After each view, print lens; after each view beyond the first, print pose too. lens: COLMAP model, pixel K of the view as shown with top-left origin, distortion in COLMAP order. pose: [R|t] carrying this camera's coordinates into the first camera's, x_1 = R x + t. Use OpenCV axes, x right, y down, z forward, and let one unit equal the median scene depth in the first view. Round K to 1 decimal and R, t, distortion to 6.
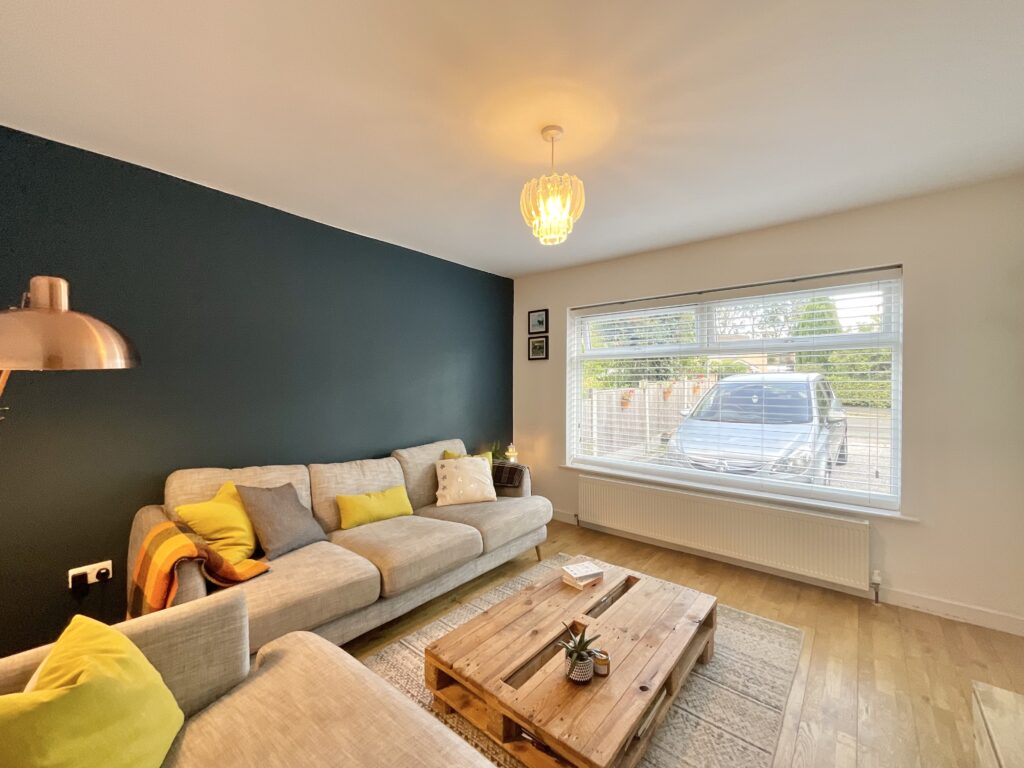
lens RADIAL K [[416.8, 0, 510.7], [0, 416.8, 384.2], [0, 0, 1]] dist [0.001447, -0.000655]
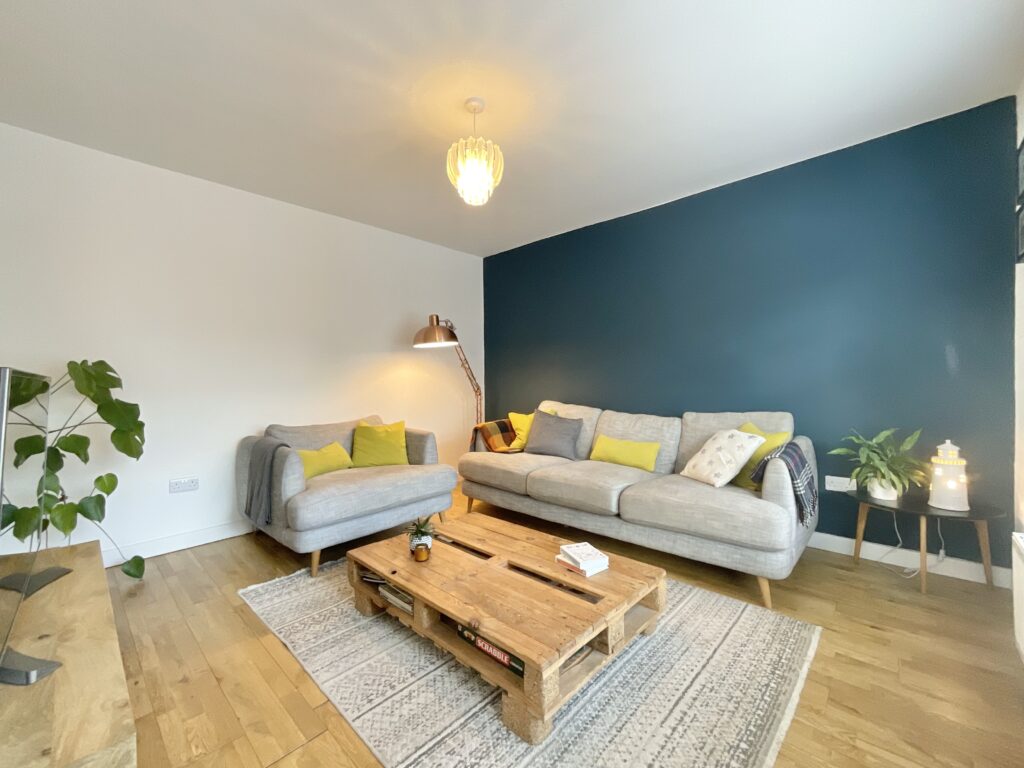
lens RADIAL K [[416.8, 0, 511.1], [0, 416.8, 385.5], [0, 0, 1]] dist [0.001447, -0.000655]
pose [[-0.059019, 0.007880, -0.998226, 1.302750], [0.009291, 0.999930, 0.007344, 0.163852], [0.998214, -0.008841, -0.059088, 1.231571]]
